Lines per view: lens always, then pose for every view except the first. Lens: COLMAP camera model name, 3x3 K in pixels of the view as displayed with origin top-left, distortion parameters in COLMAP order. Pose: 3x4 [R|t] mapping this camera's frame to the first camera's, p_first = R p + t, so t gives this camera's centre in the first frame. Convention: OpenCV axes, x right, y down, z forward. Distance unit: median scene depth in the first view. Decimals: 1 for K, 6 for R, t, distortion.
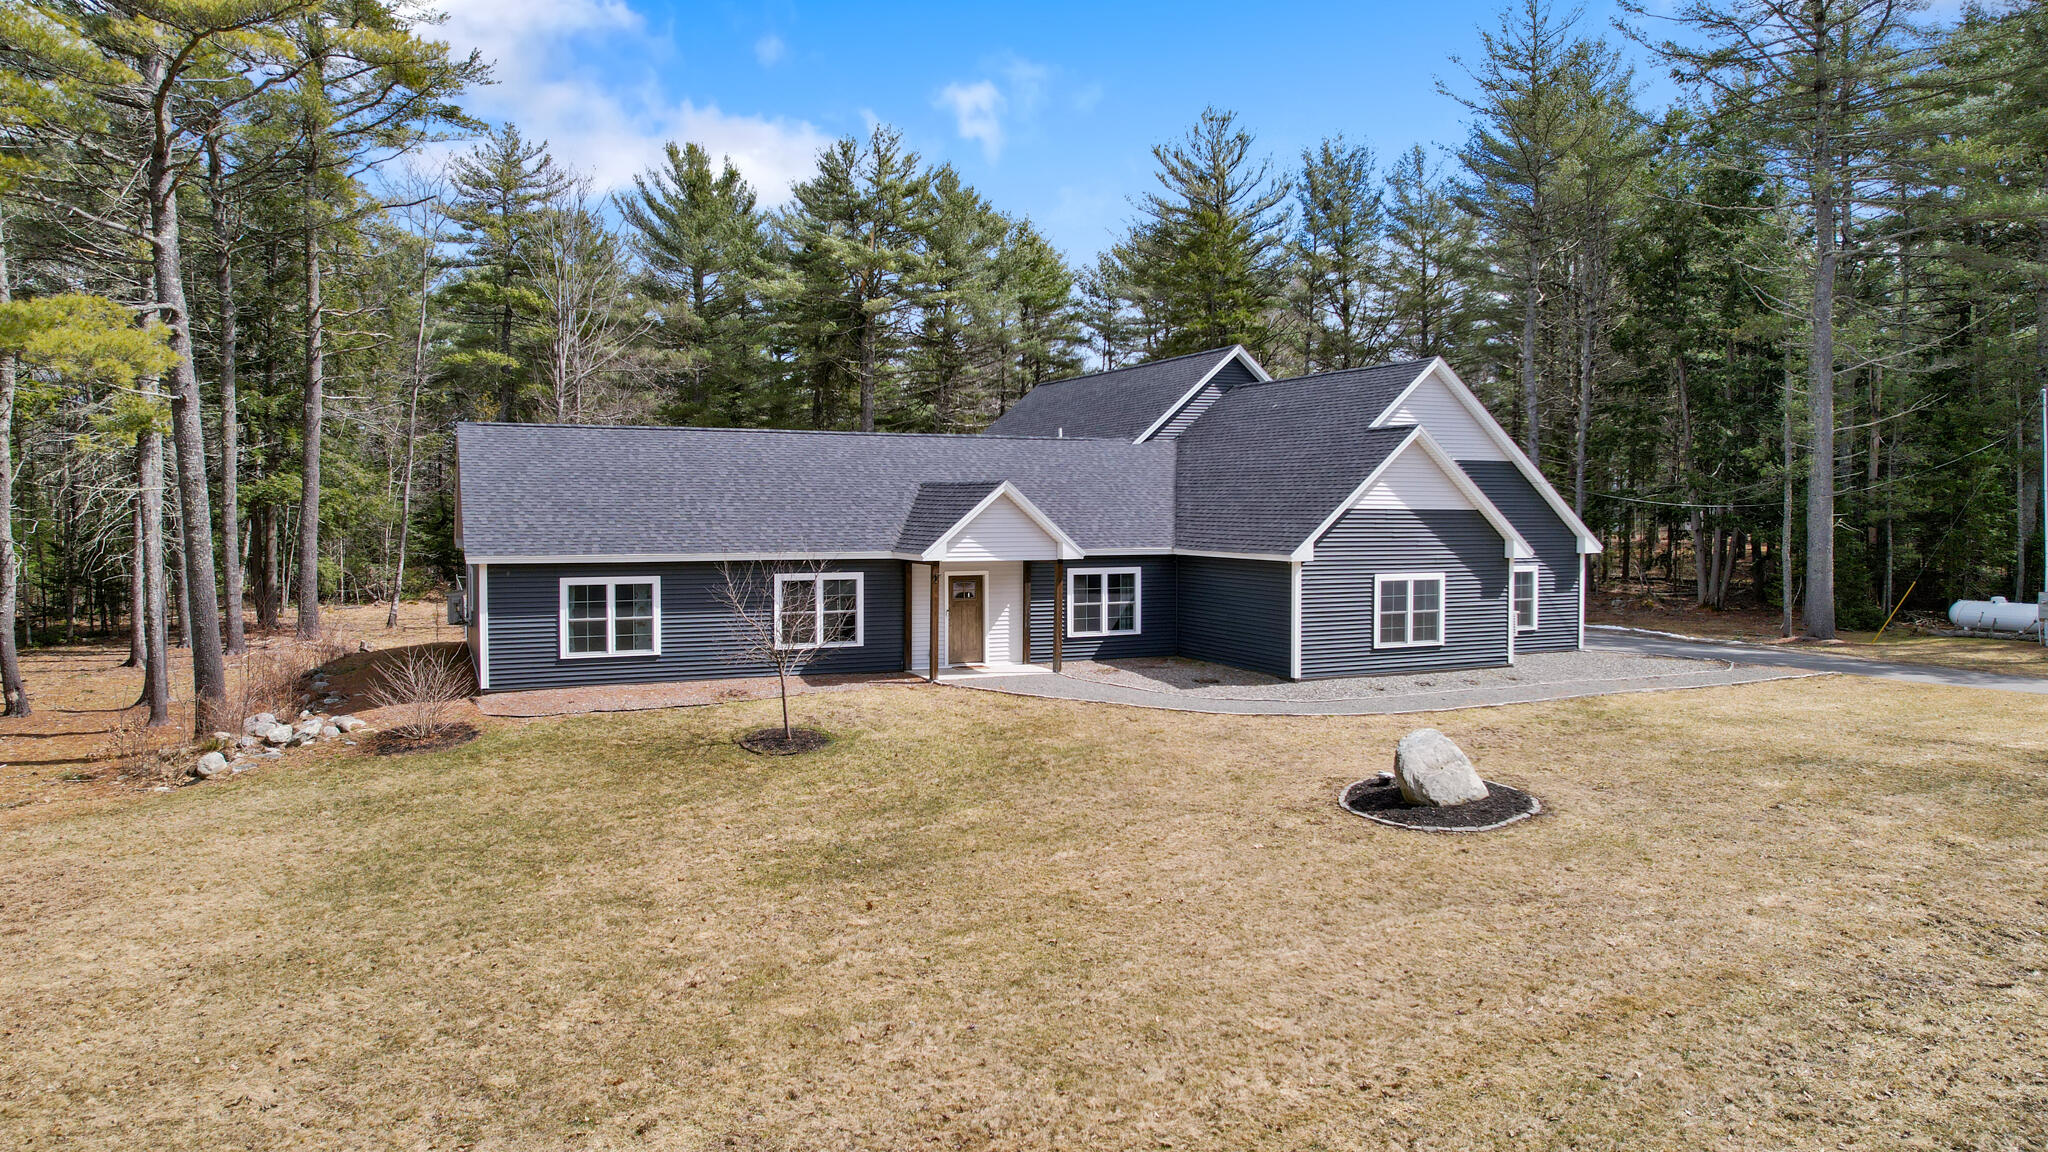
lens RADIAL K [[1307.0, 0, 1036.6], [0, 1307.0, 567.5], [0, 0, 1]] dist [-0.048440, 0.029463]
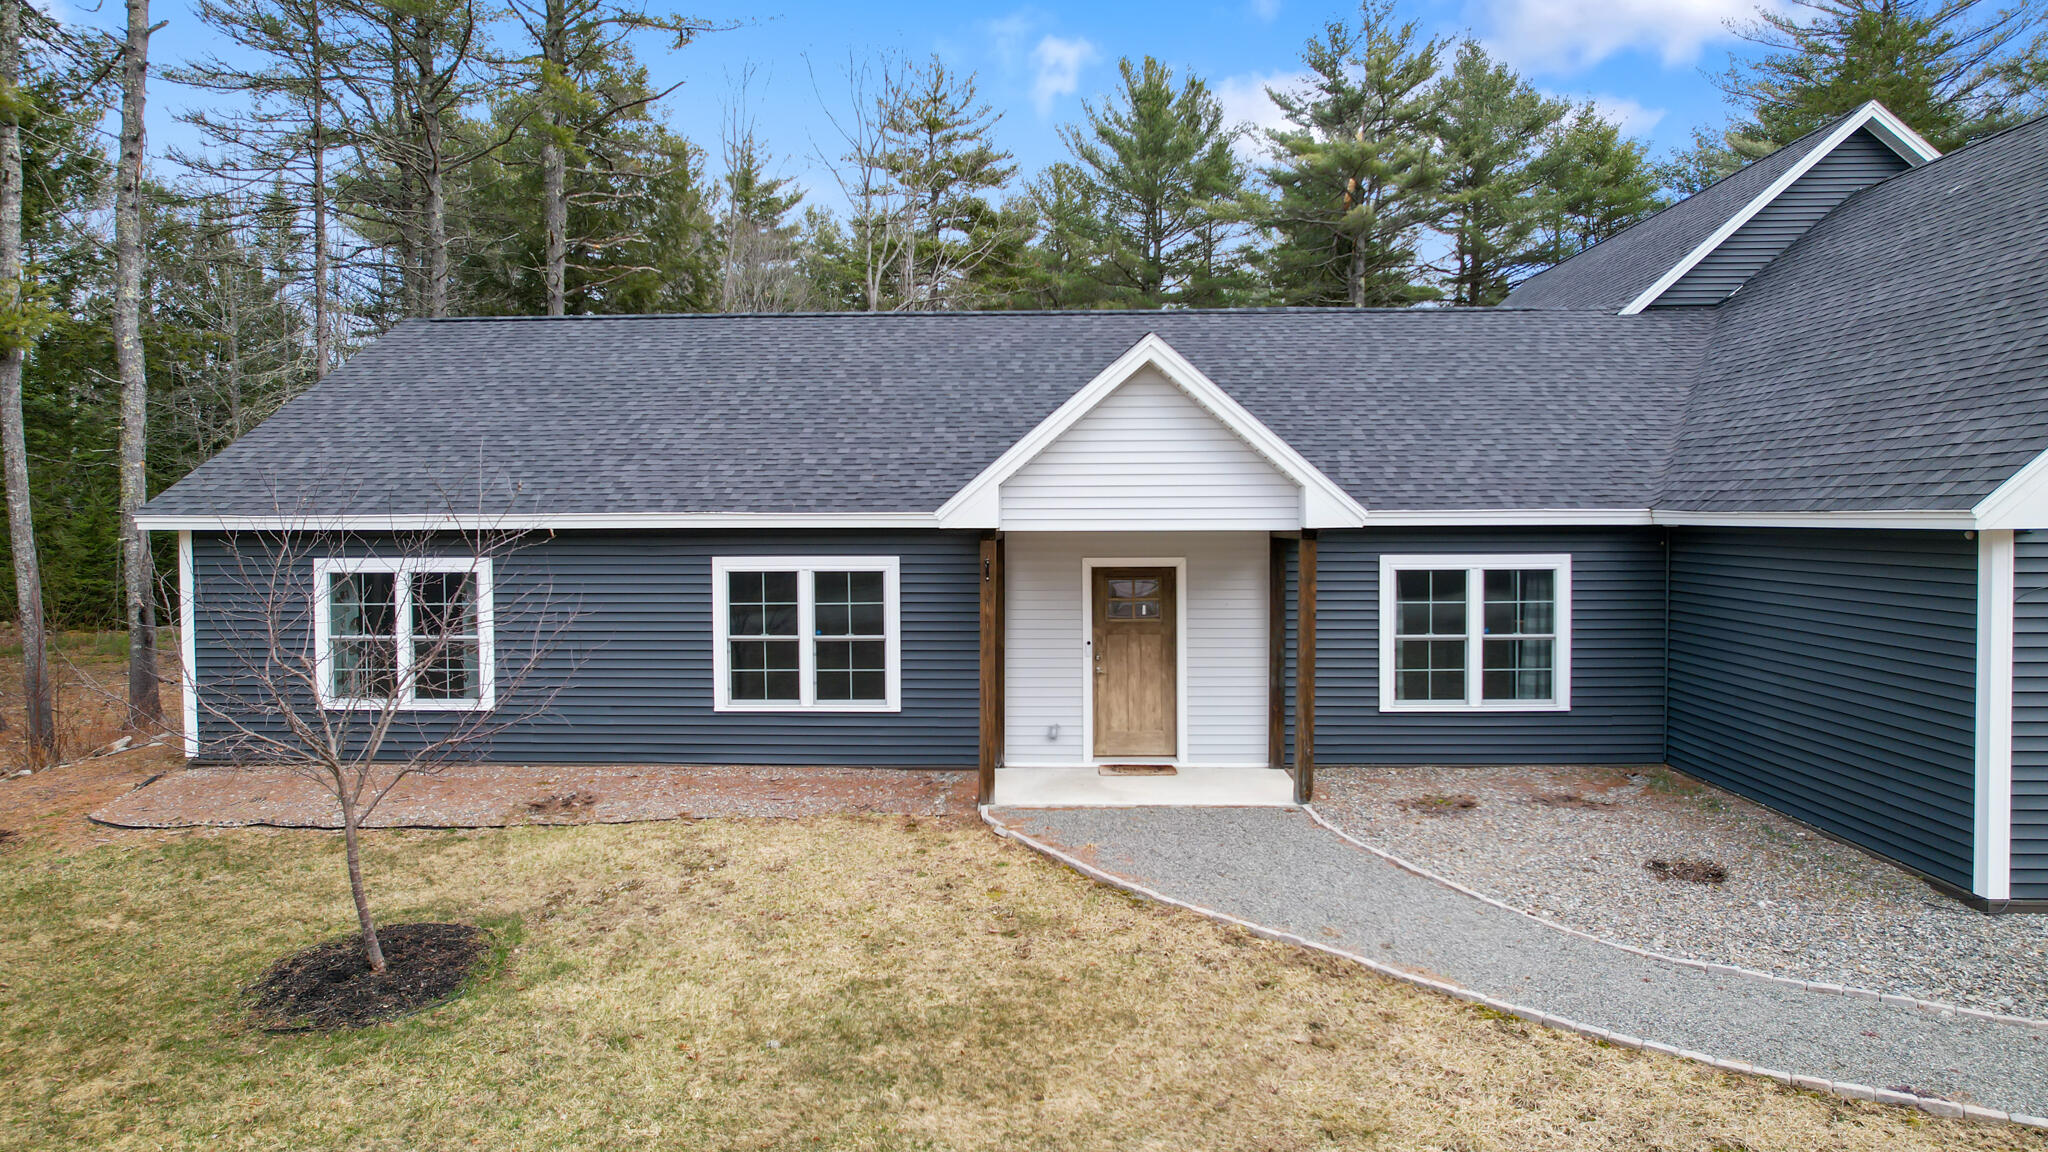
lens RADIAL K [[1307.0, 0, 1036.6], [0, 1307.0, 567.5], [0, 0, 1]] dist [-0.048440, 0.029463]
pose [[0.894778, 0.012589, -0.446334, 0.123293], [-0.013628, 0.999907, 0.000884, 0.006539], [0.446304, 0.005292, 0.894866, 0.588395]]
